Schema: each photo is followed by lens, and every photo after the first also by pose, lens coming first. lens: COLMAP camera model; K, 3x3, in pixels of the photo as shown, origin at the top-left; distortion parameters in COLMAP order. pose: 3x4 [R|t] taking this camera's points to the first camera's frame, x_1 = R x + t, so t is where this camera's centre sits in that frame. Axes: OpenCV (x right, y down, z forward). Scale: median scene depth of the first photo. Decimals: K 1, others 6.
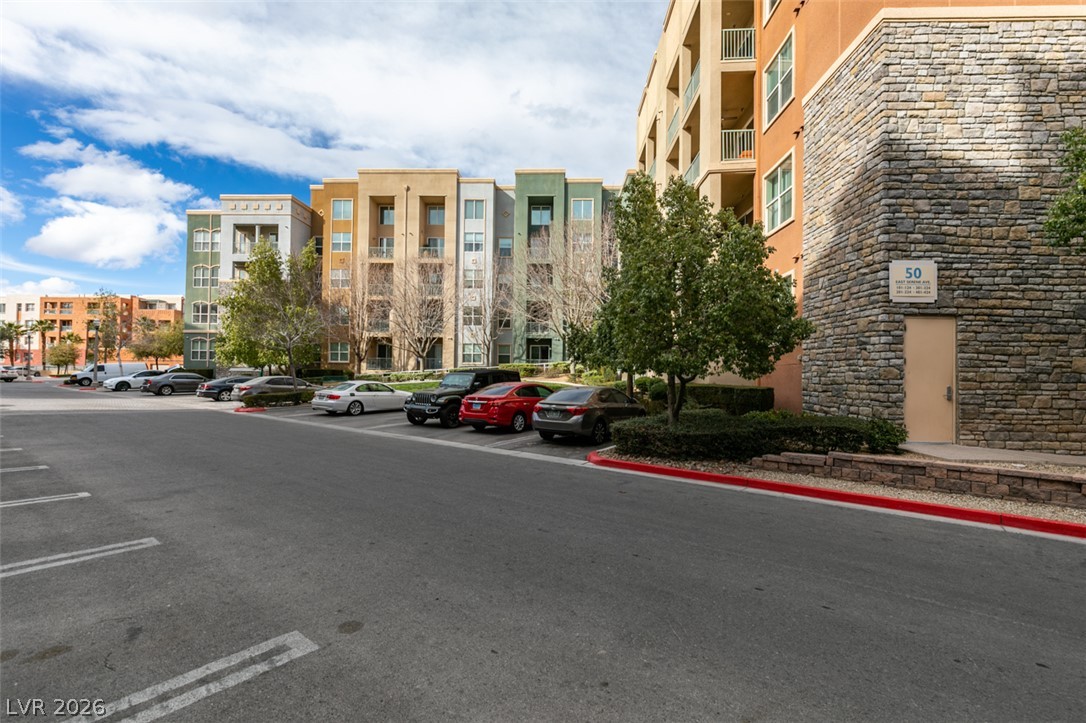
lens RADIAL K [[479.8, 0, 543.0], [0, 479.8, 361.5], [0, 0, 1]] dist [0.000706, -0.000159]
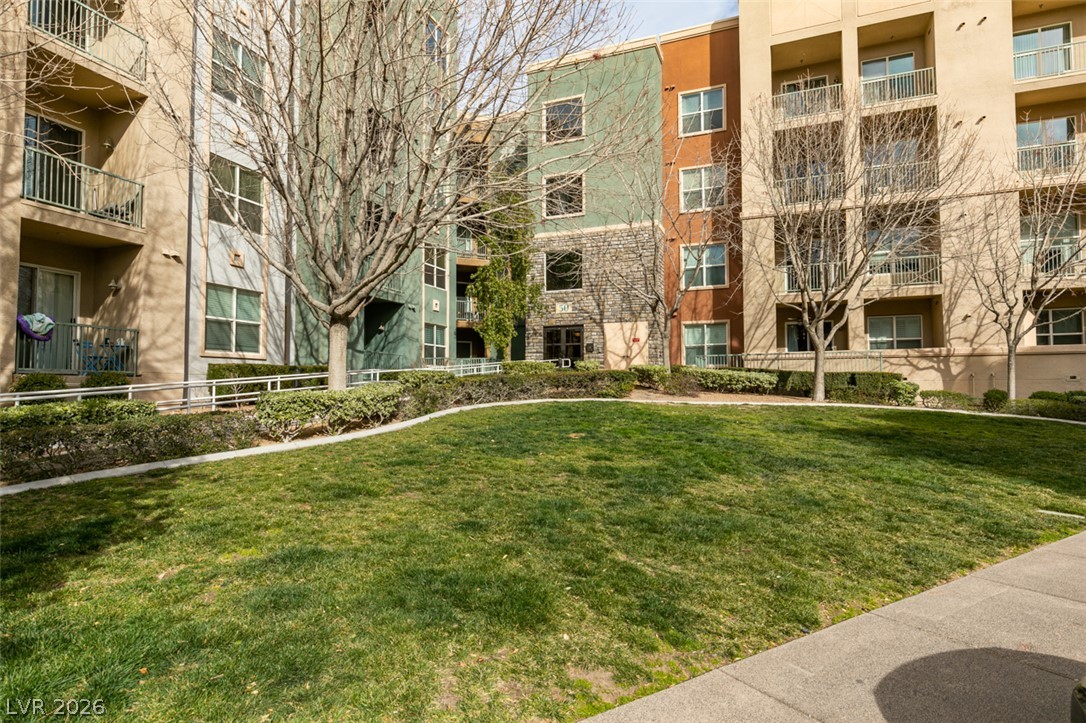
lens RADIAL K [[577.4, 0, 543.0], [0, 577.4, 361.5], [0, 0, 1]] dist [-0.001382, 0.000464]
pose [[0.353488, 0.030469, 0.934943, -0.411235], [-0.019550, 0.999492, -0.025181, 0.013986], [-0.935235, -0.009377, 0.353904, 0.689707]]
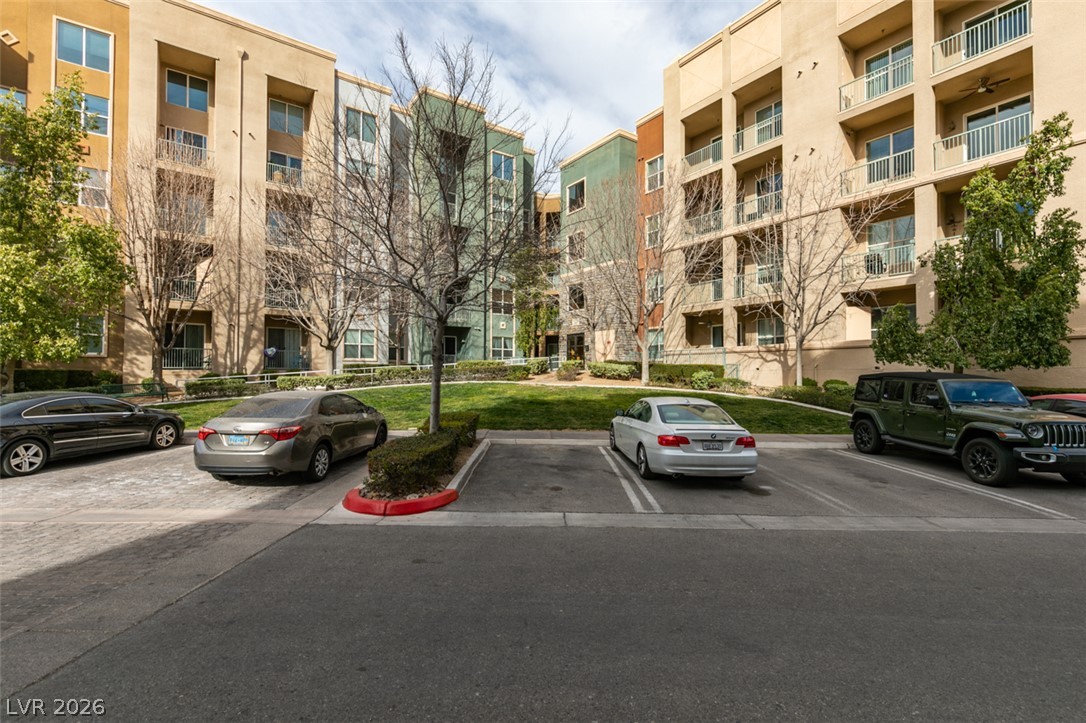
lens RADIAL K [[479.8, 0, 543.0], [0, 479.8, 361.5], [0, 0, 1]] dist [0.000706, -0.000159]
pose [[0.799208, 0.004582, 0.601037, -0.339813], [-0.008321, 0.999959, 0.003443, 0.002865], [-0.600997, -0.007753, 0.799213, 0.319937]]
